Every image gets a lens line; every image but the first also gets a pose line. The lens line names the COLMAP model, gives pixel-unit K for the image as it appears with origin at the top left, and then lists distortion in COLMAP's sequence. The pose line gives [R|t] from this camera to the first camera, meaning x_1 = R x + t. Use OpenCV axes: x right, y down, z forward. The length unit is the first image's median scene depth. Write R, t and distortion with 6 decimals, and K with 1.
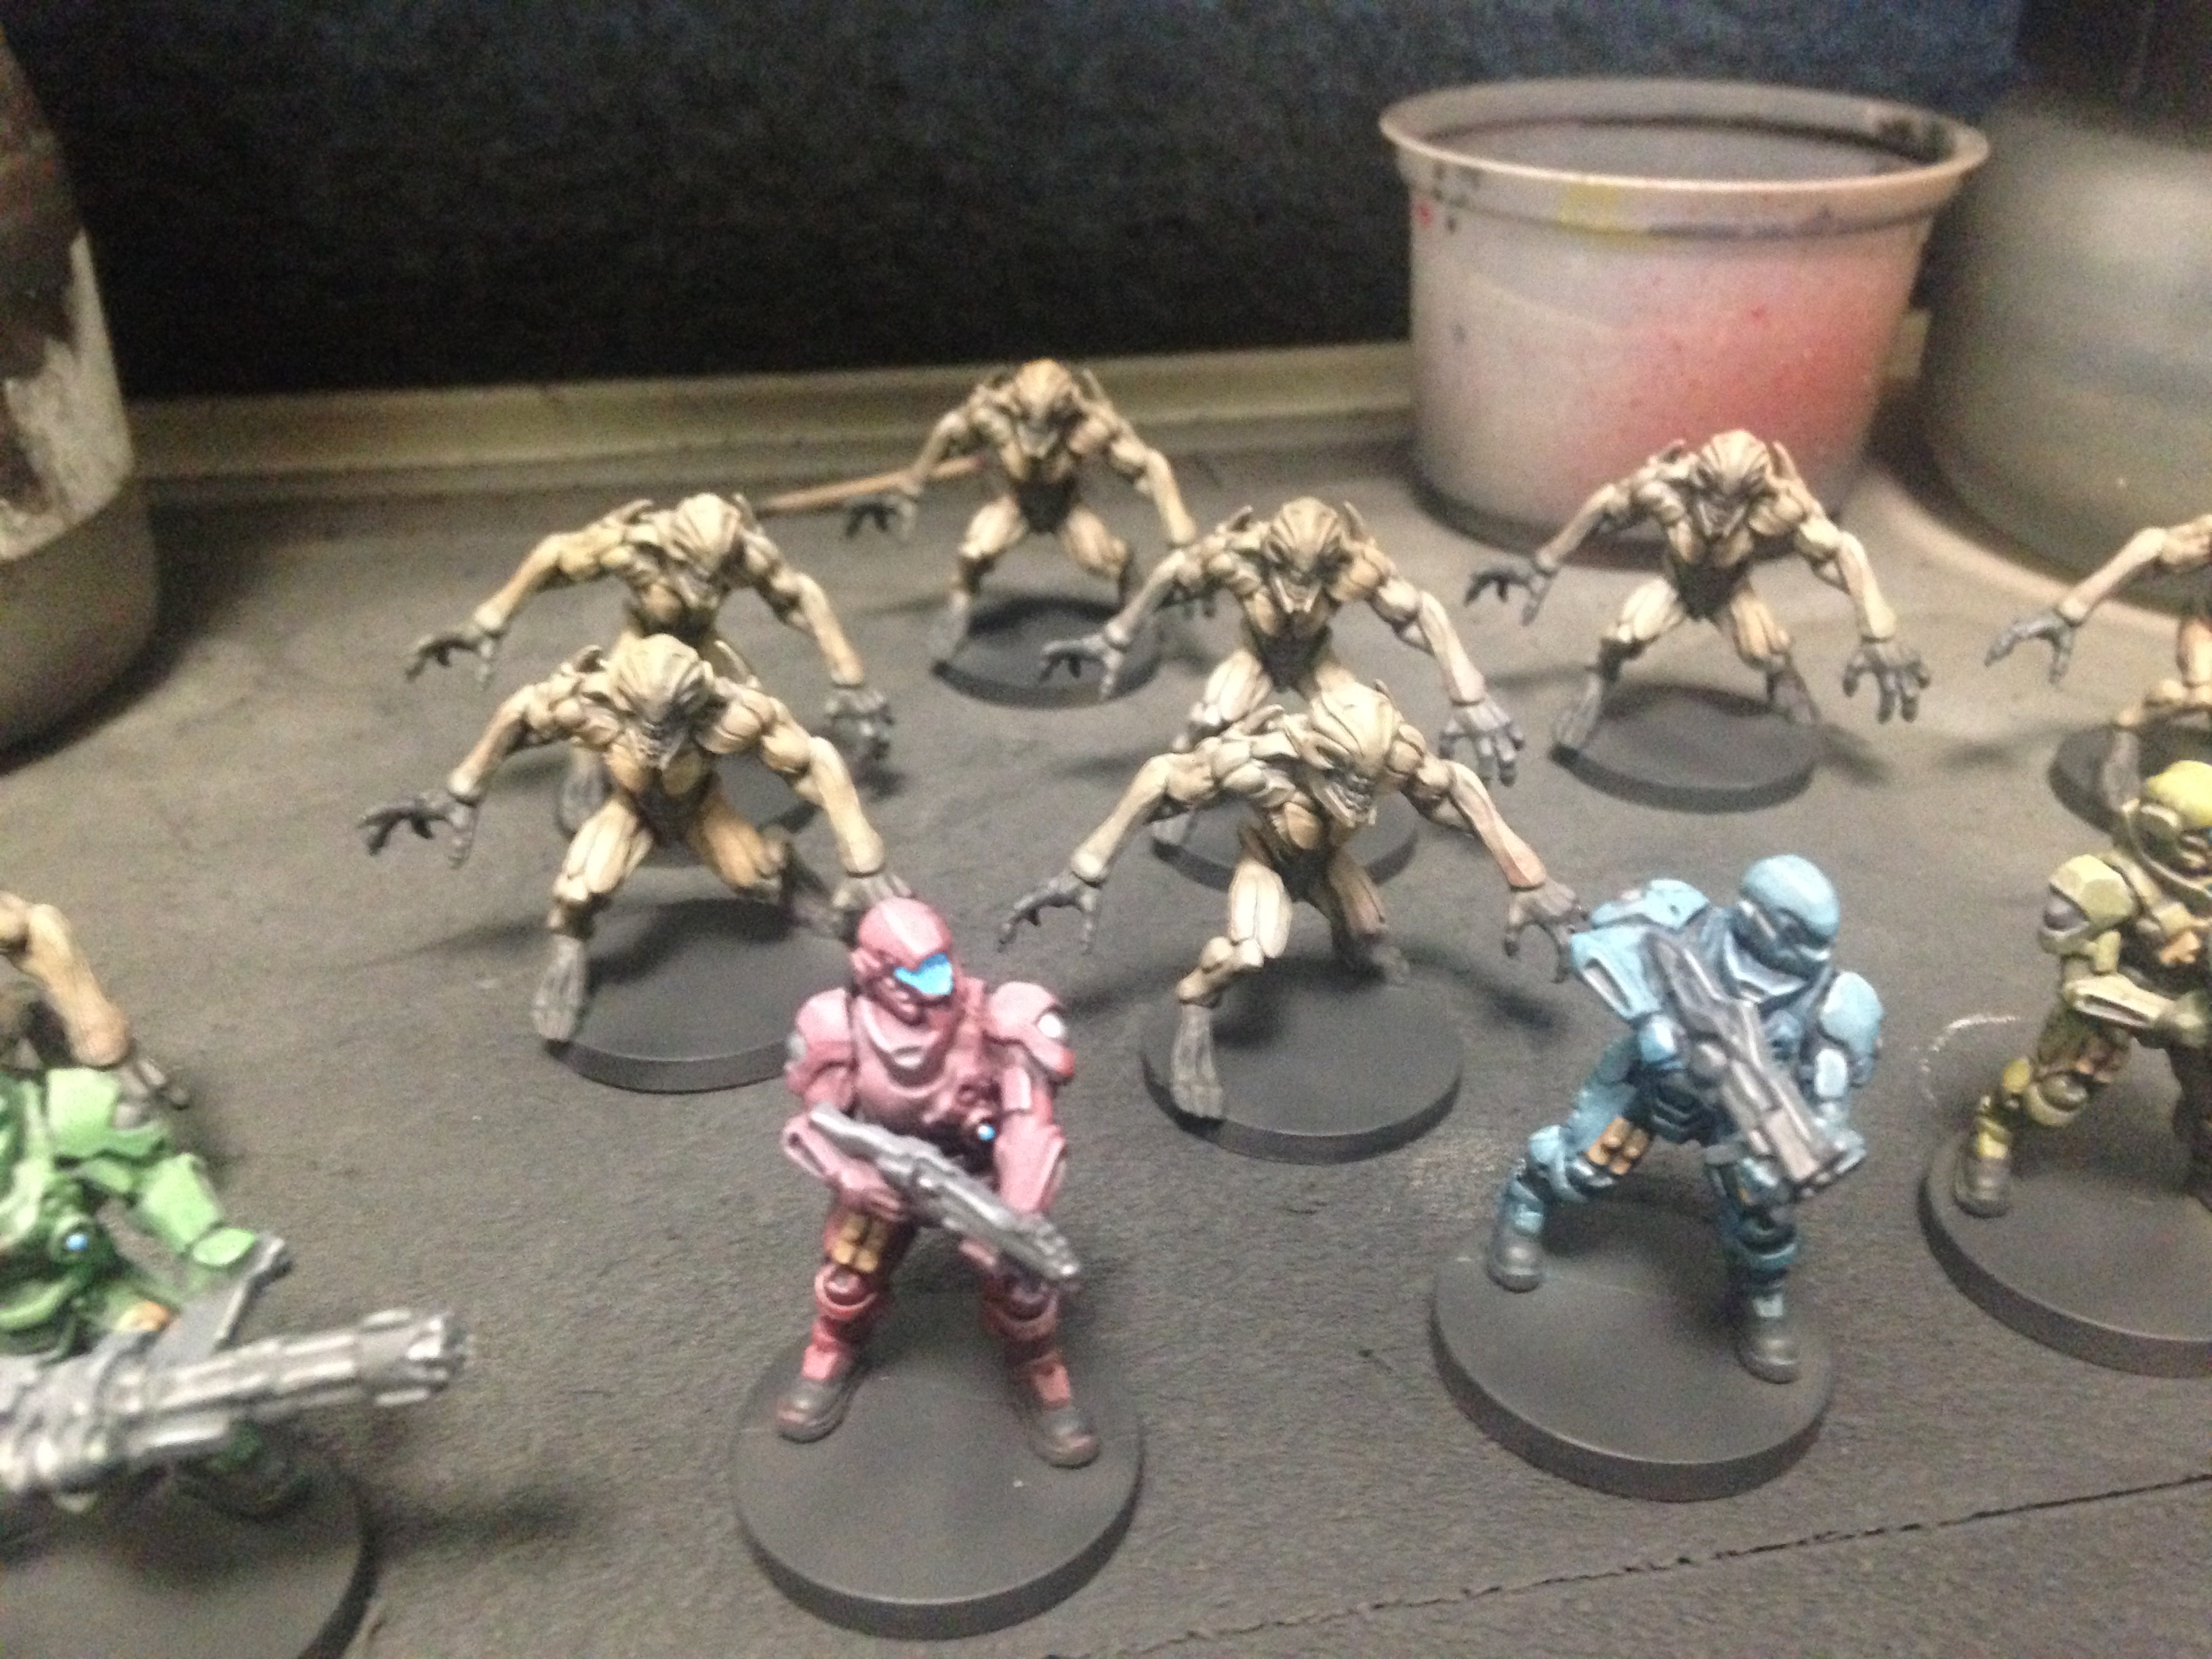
lens RADIAL K [[2077.8, 0, 1096.5], [0, 2077.8, 859.1], [0, 0, 1]] dist [0.159514, -0.088876]
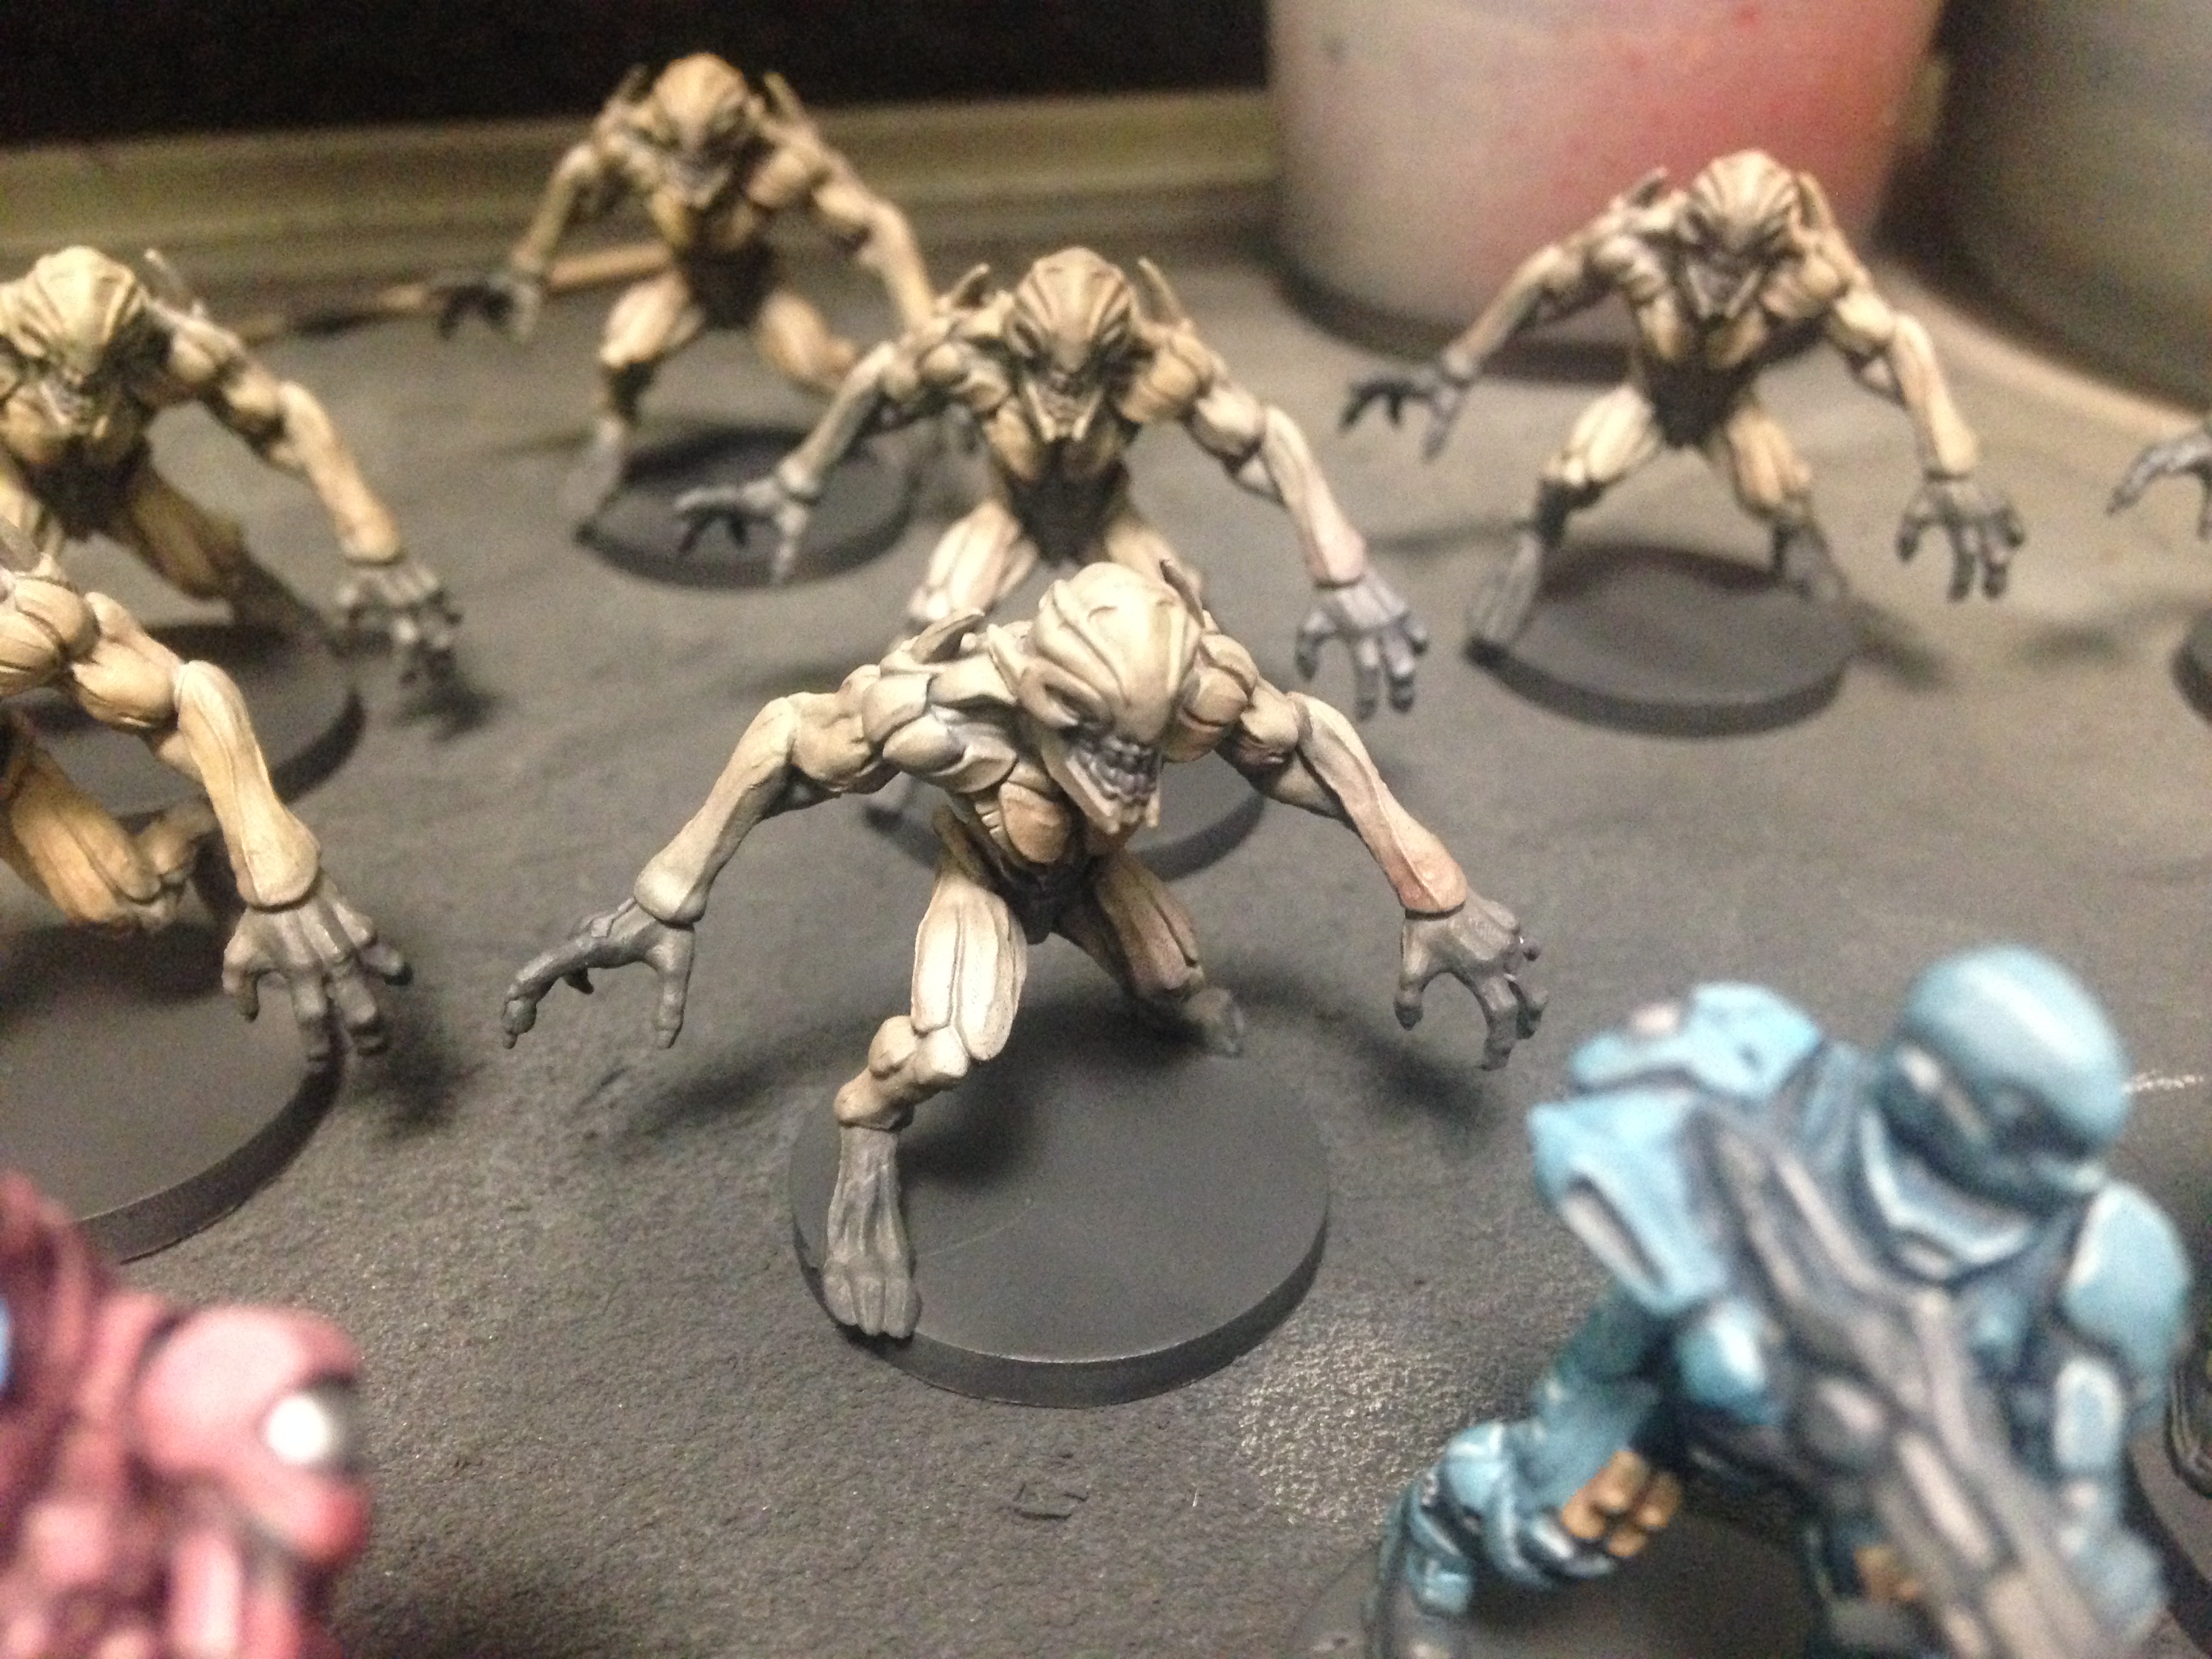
lens RADIAL K [[2065.6, 0, 1106.0], [0, 2065.6, 829.5], [0, 0, 1]] dist [0.172540, -0.319723]
pose [[0.998713, -0.018682, 0.047151, 0.076157], [0.015971, 0.998233, 0.057234, -0.037618], [-0.048137, -0.056407, 0.997247, 0.373802]]
